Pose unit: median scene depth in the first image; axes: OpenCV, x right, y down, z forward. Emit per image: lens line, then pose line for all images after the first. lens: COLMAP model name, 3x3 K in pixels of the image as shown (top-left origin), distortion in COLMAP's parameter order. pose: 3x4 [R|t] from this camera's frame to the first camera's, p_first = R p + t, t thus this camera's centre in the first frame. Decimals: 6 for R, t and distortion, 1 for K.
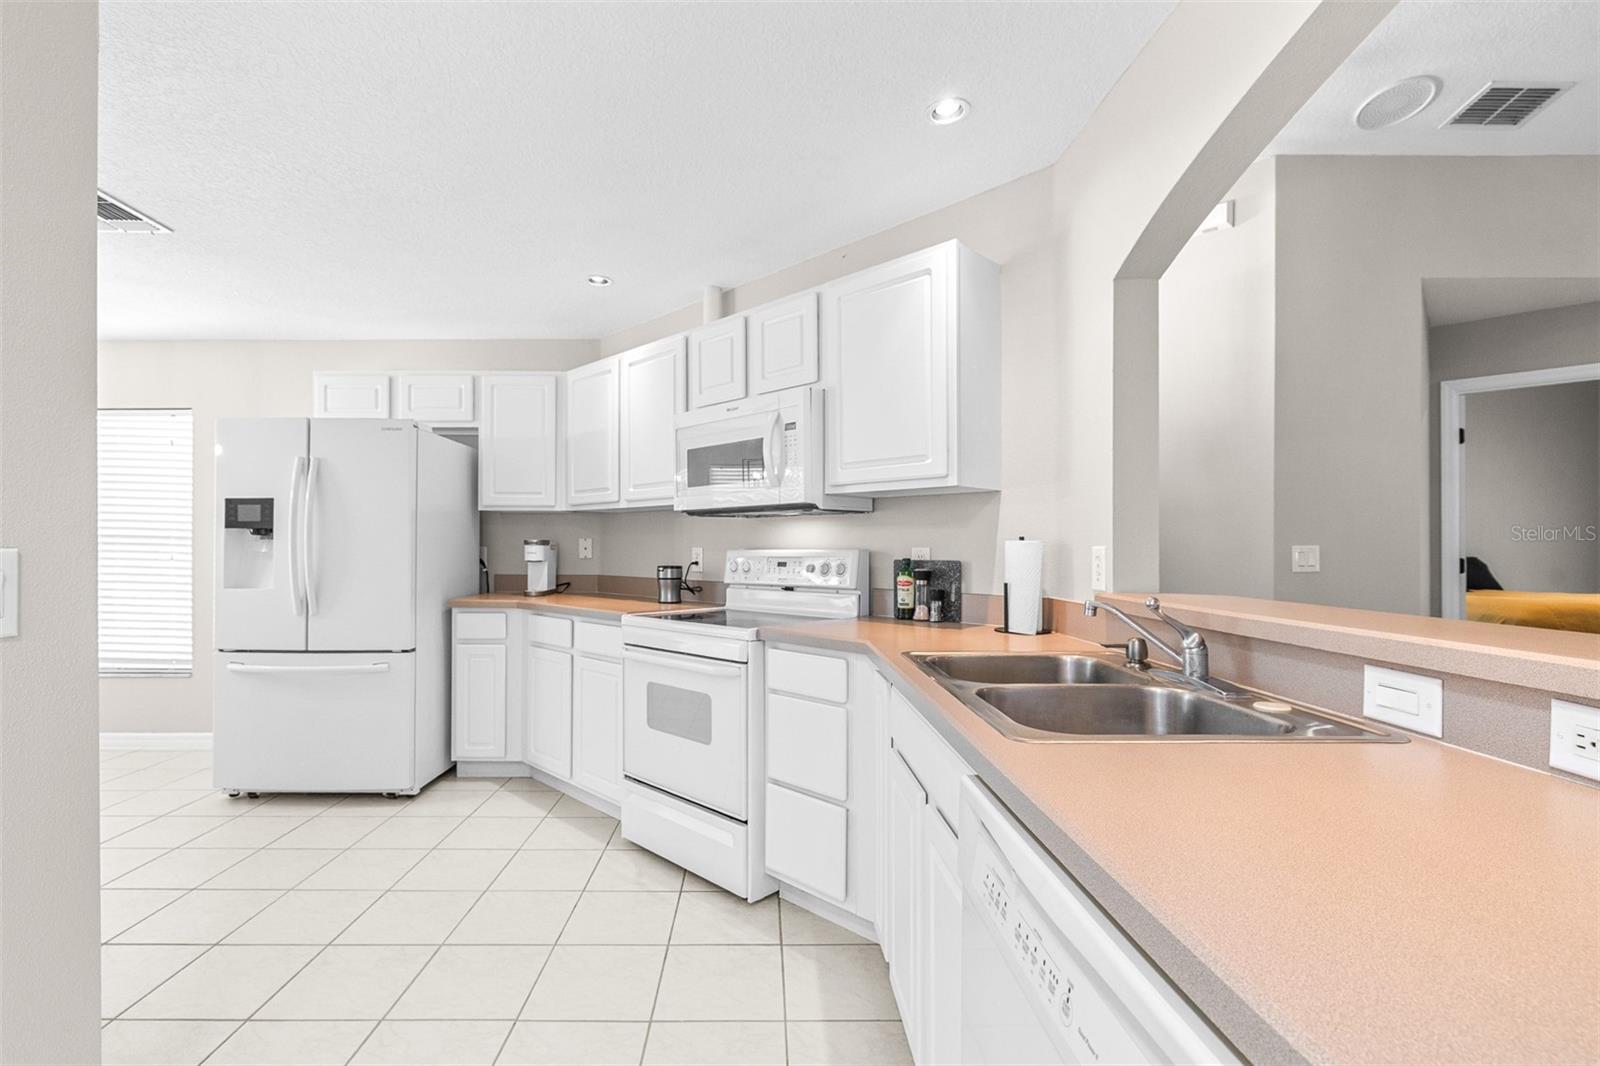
lens RADIAL K [[727.7, 0, 755.8], [0, 727.7, 546.6], [0, 0, 1]] dist [0.000542, -0.000262]
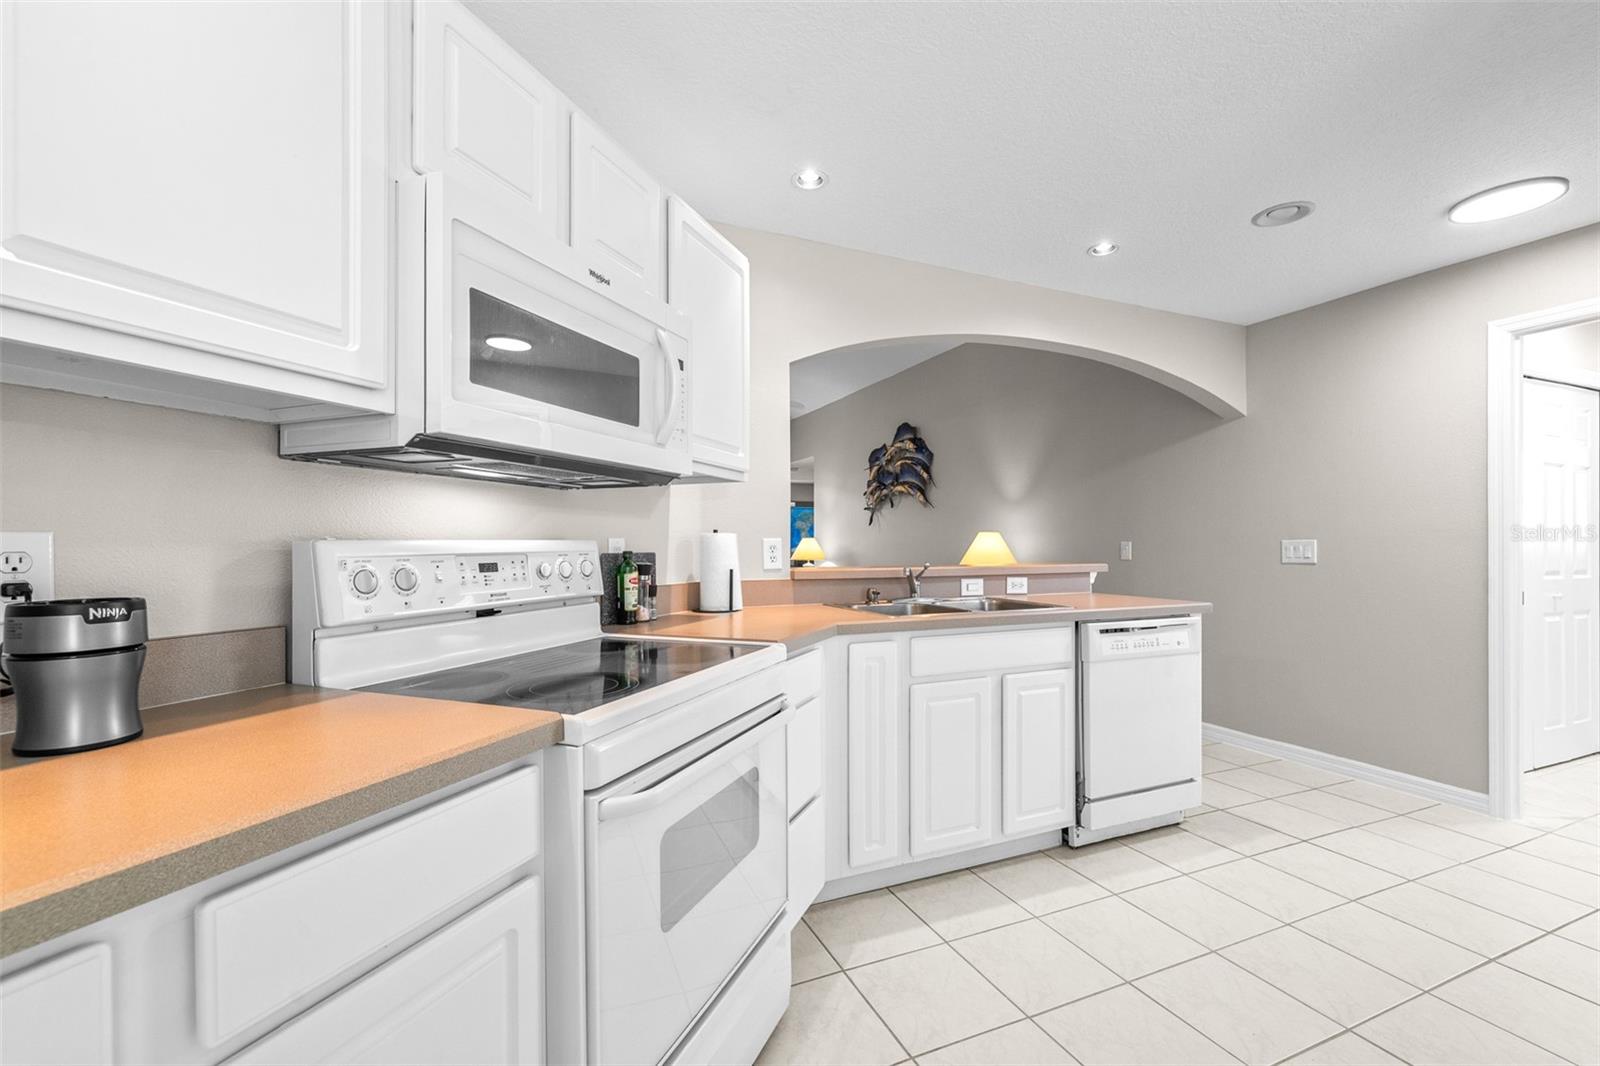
lens RADIAL K [[670.5, 0, 795.4], [0, 670.5, 547.4], [0, 0, 1]] dist [-0.000775, 0.000070]
pose [[-0.409453, -0.001148, 0.912331, -0.480845], [0.003733, 0.999989, 0.002934, 0.008405], [-0.912324, 0.004607, -0.409444, 0.950643]]
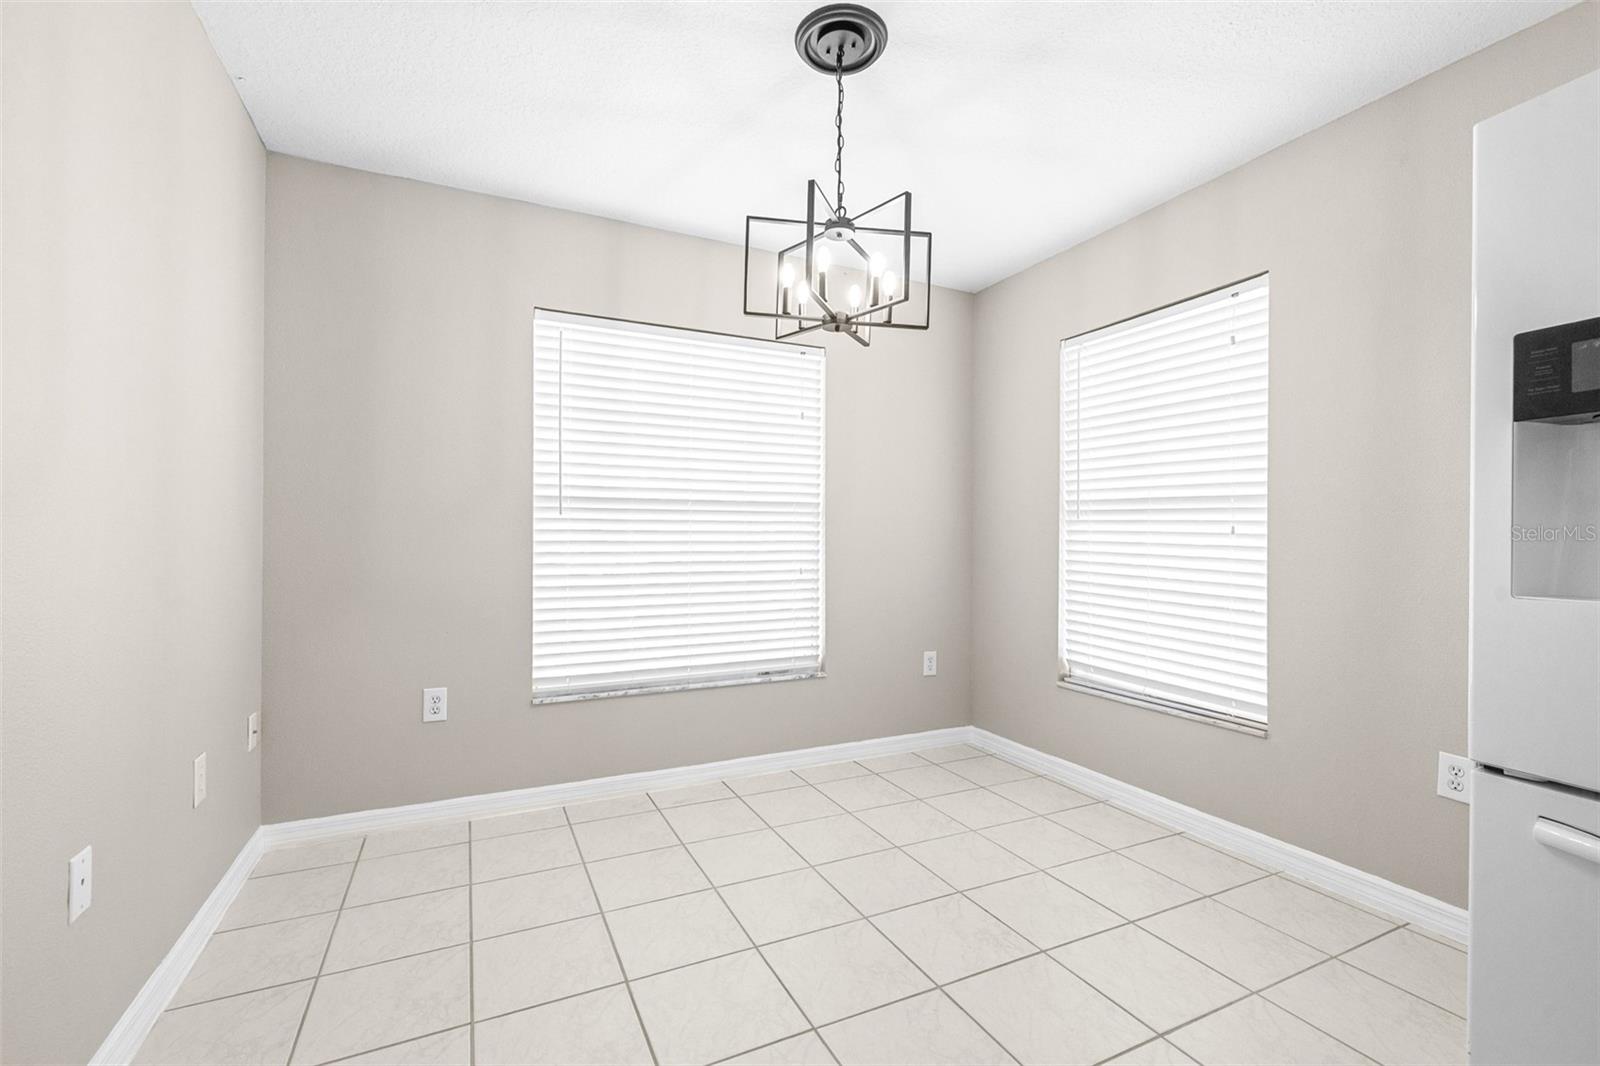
lens RADIAL K [[685.4, 0, 801.5], [0, 685.4, 550.1], [0, 0, 1]] dist [0.001323, 0.000129]
pose [[0.452611, 0.016241, -0.891560, -0.622506], [-0.008124, 0.999868, 0.014090, 0.036371], [0.891671, 0.000866, 0.452684, 0.578953]]
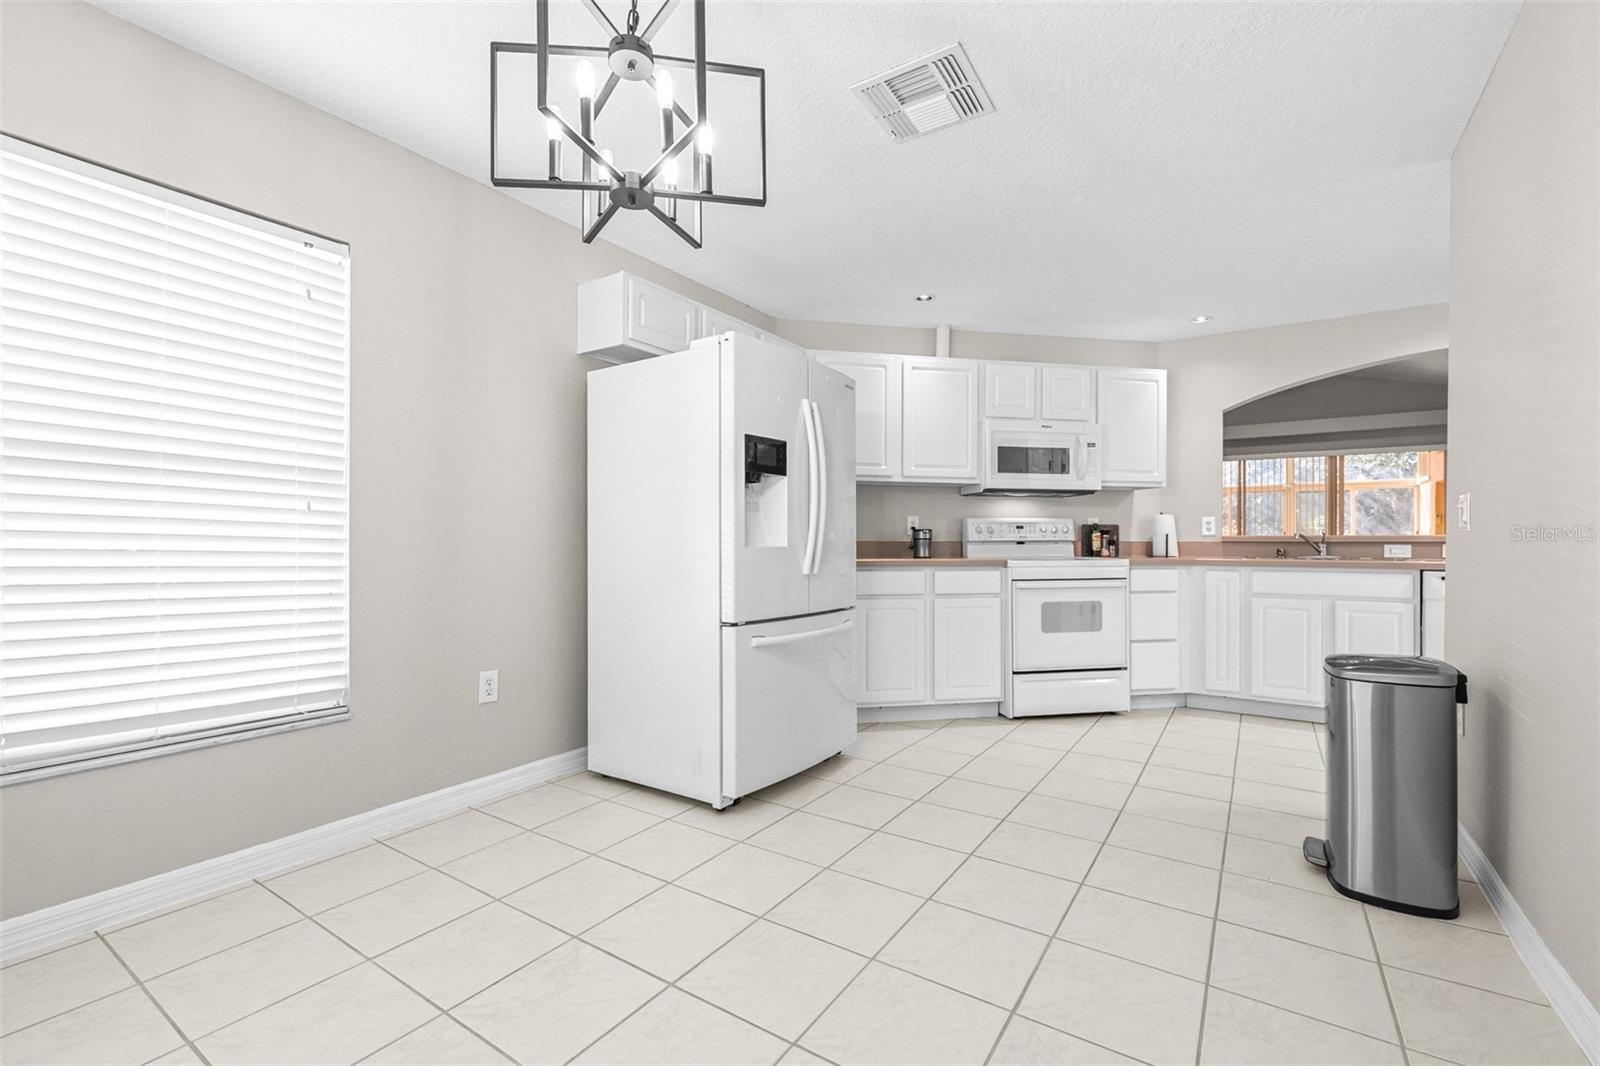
lens RADIAL K [[685.4, 0, 801.5], [0, 685.4, 550.1], [0, 0, 1]] dist [0.001323, 0.000129]
pose [[0.545170, -0.007476, 0.838292, -1.388187], [-0.003019, 0.999936, 0.010881, 0.055901], [-0.838320, -0.008463, 0.545112, 0.562780]]
